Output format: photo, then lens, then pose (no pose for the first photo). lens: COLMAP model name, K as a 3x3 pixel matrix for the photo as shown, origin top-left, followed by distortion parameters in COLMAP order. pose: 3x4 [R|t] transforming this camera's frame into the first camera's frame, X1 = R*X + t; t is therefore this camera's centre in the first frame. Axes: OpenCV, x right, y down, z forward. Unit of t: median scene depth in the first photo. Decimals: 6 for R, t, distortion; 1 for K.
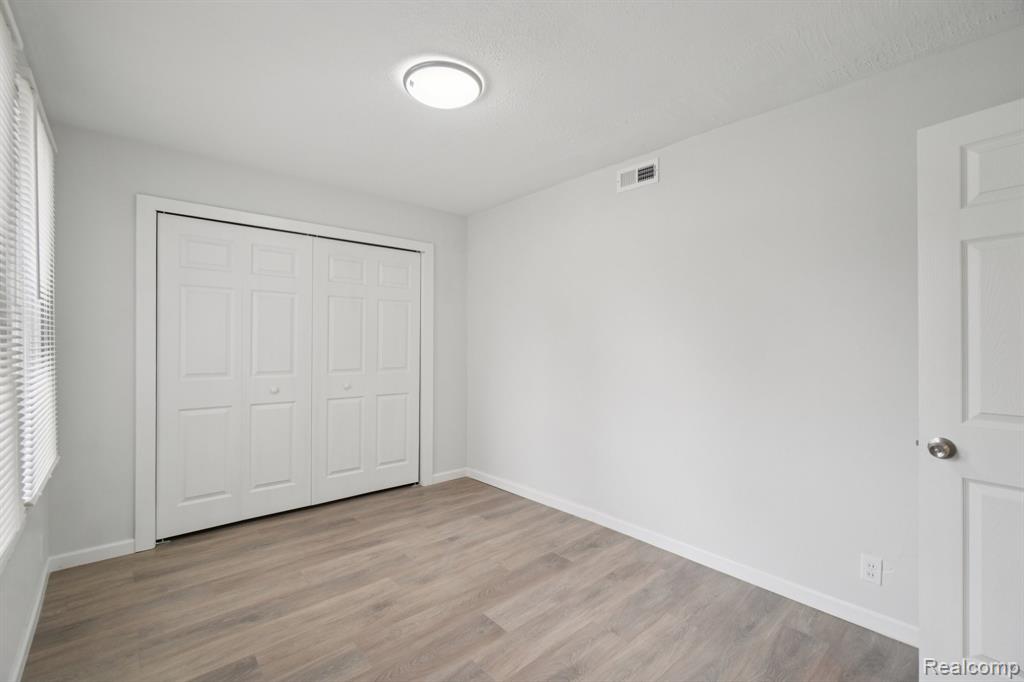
lens RADIAL K [[437.1, 0, 515.1], [0, 437.1, 337.4], [0, 0, 1]] dist [0.033713, -0.011189]
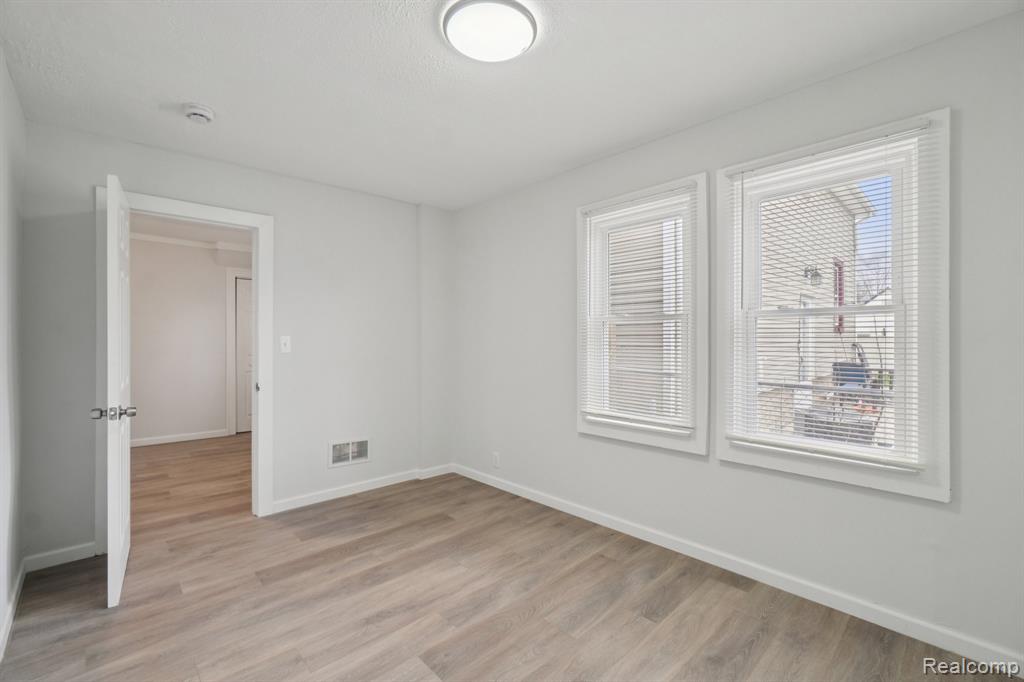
lens RADIAL K [[452.7, 0, 508.0], [0, 452.7, 333.1], [0, 0, 1]] dist [0.000961, 0.000189]
pose [[-0.999802, -0.003867, -0.019510, -0.131557], [-0.003666, 0.999940, -0.010325, 0.008045], [0.019549, -0.010251, -0.999756, 1.410983]]
